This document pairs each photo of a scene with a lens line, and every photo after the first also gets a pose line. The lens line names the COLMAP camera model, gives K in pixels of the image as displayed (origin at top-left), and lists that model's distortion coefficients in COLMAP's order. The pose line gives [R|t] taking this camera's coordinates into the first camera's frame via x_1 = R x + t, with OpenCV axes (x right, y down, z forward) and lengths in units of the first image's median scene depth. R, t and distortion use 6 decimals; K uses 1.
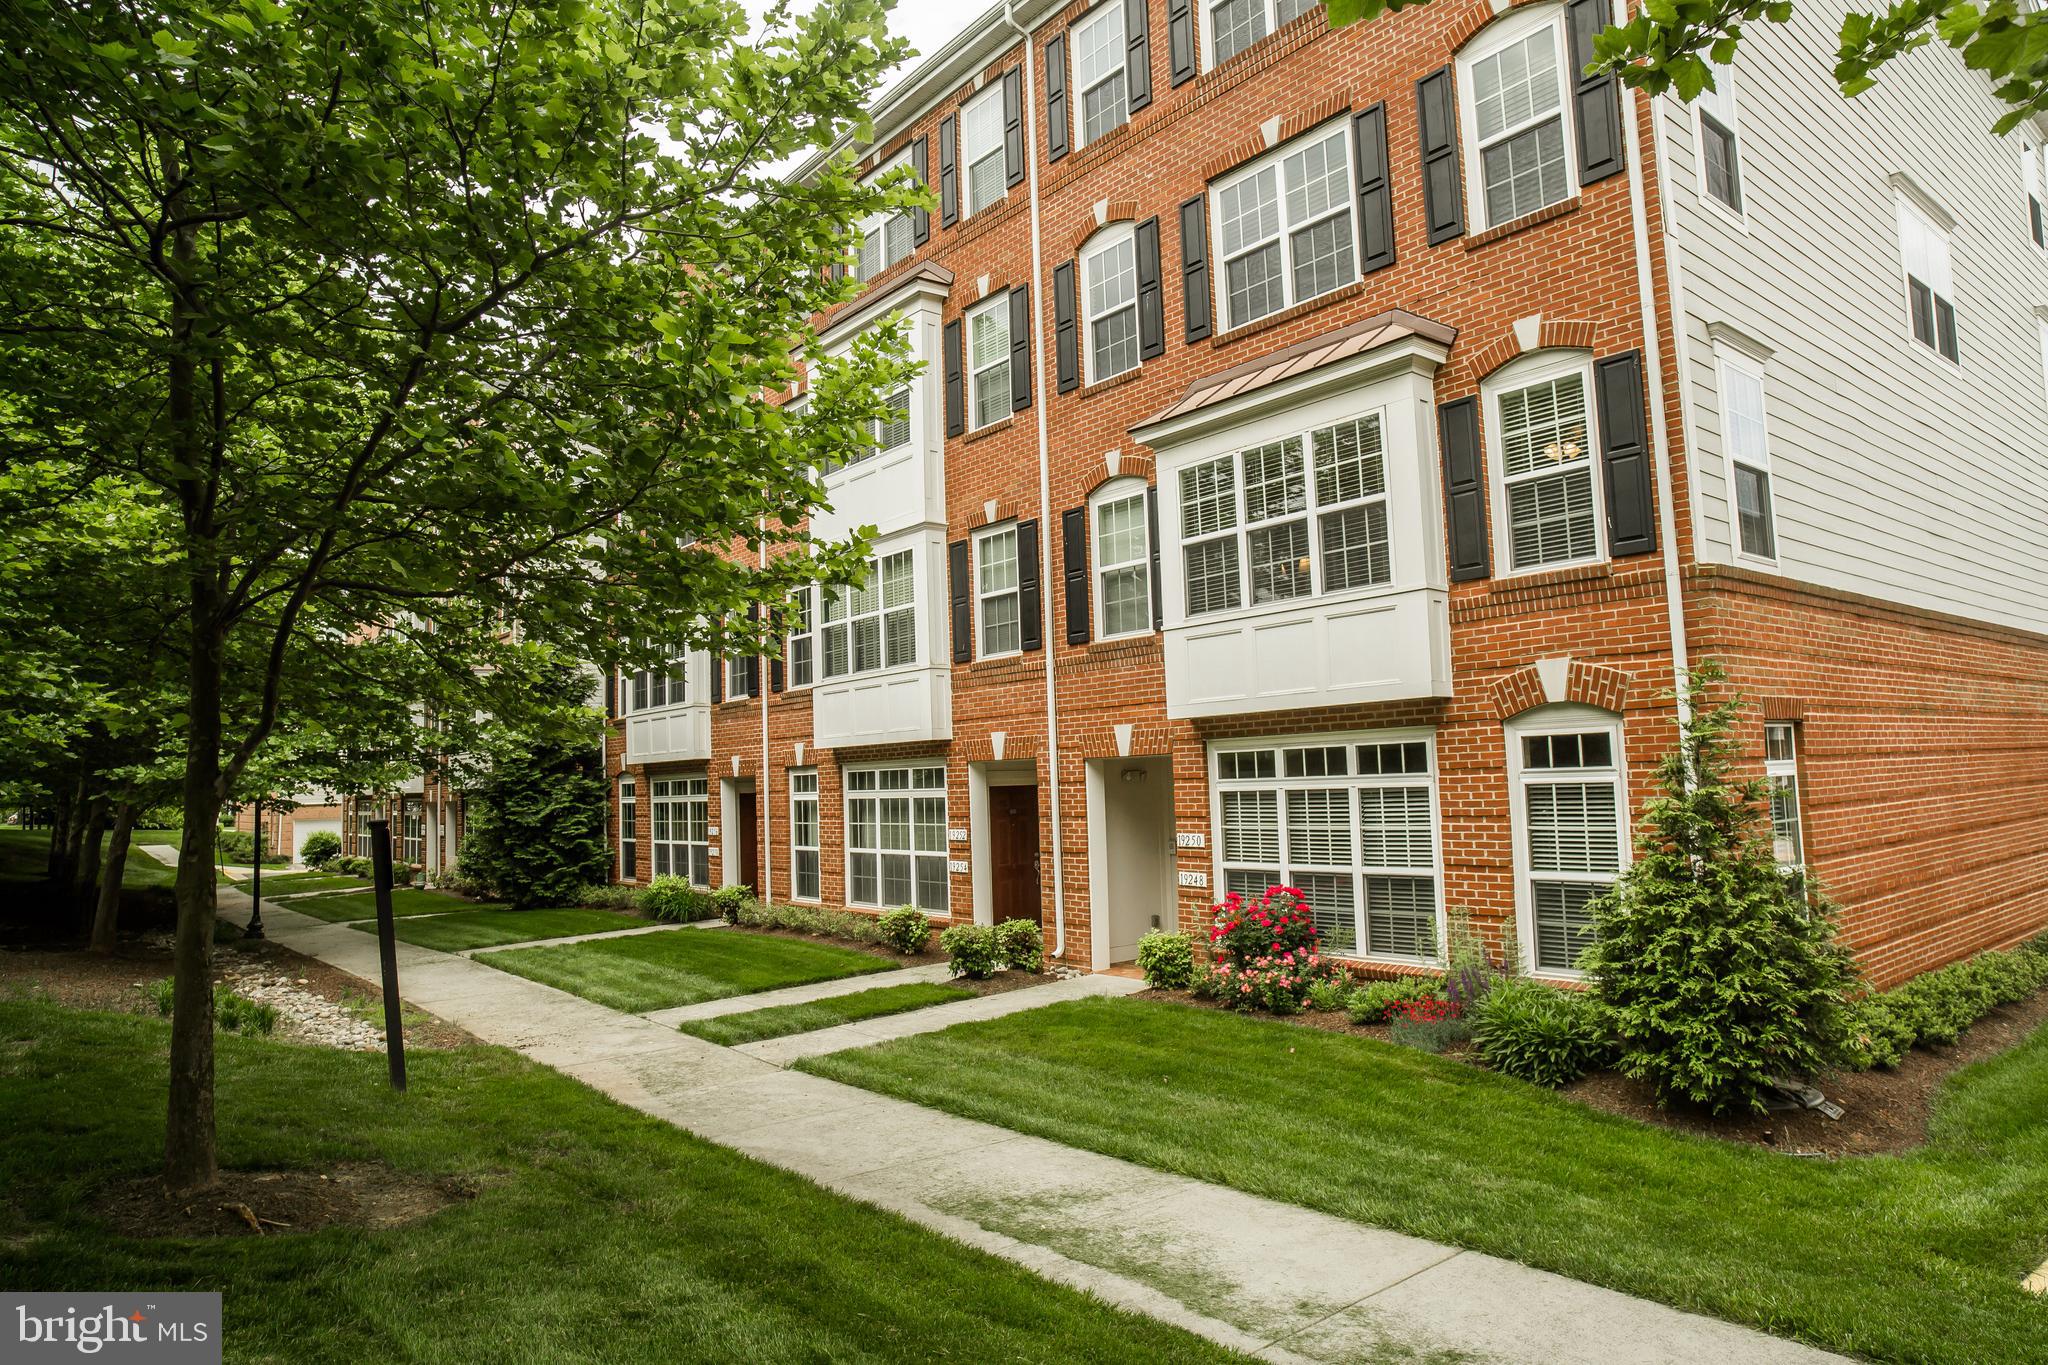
lens RADIAL K [[1231.6, 0, 1033.8], [0, 1231.6, 673.4], [0, 0, 1]] dist [-0.077299, 0.061233]
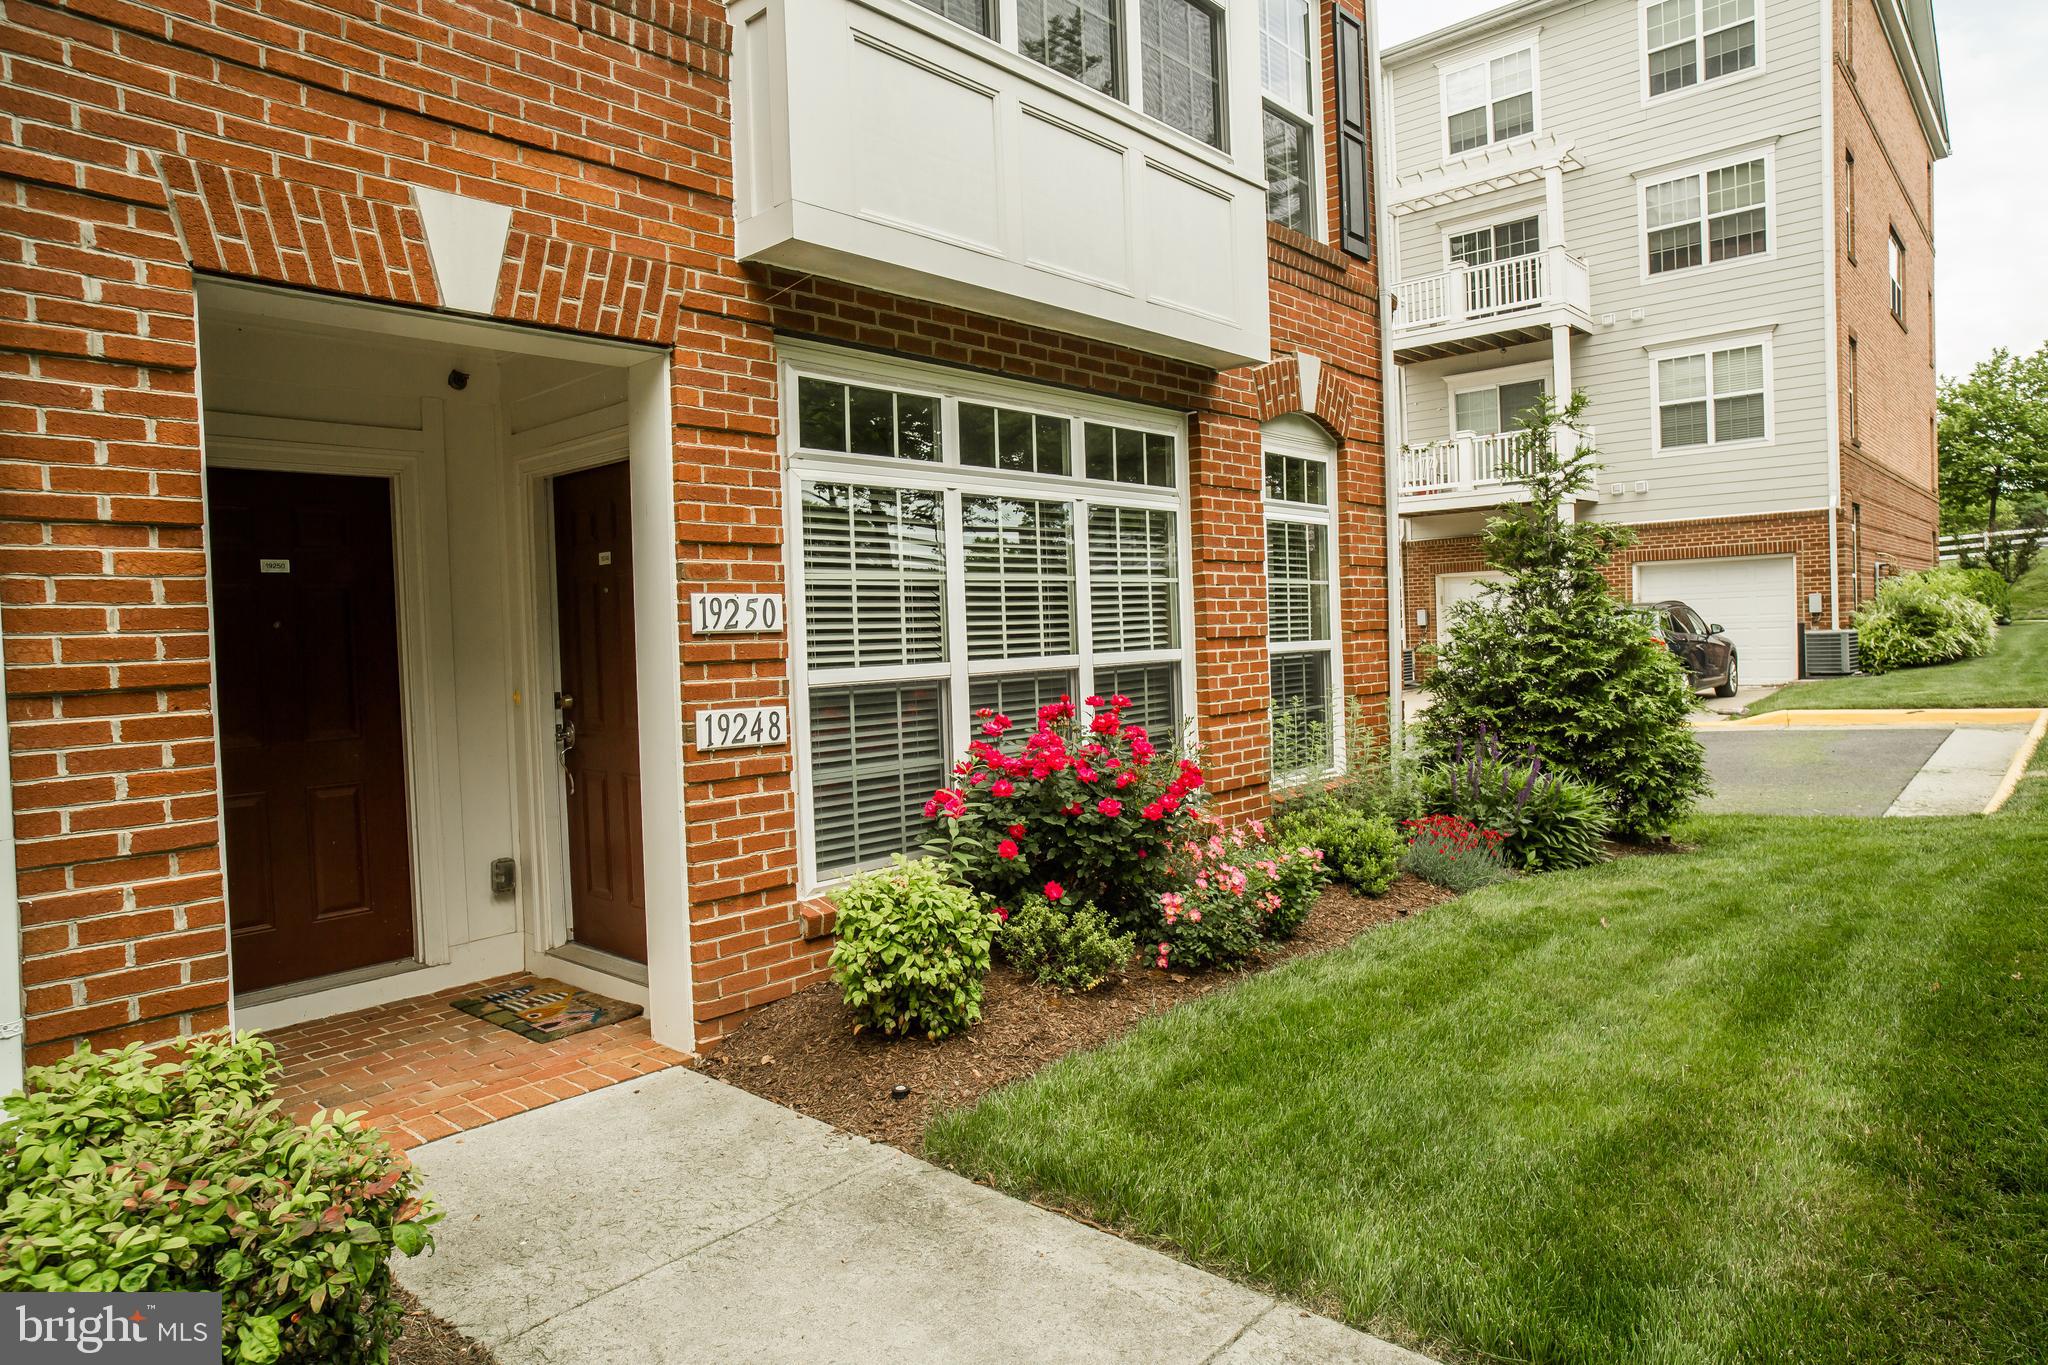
lens RADIAL K [[1231.6, 0, 1033.6], [0, 1231.6, 662.6], [0, 0, 1]] dist [-0.077299, 0.061233]
pose [[-0.148832, 0.013012, 0.988777, -0.239905], [-0.045820, 0.998749, -0.020040, 0.167323], [-0.987800, -0.048289, -0.148049, 1.062882]]
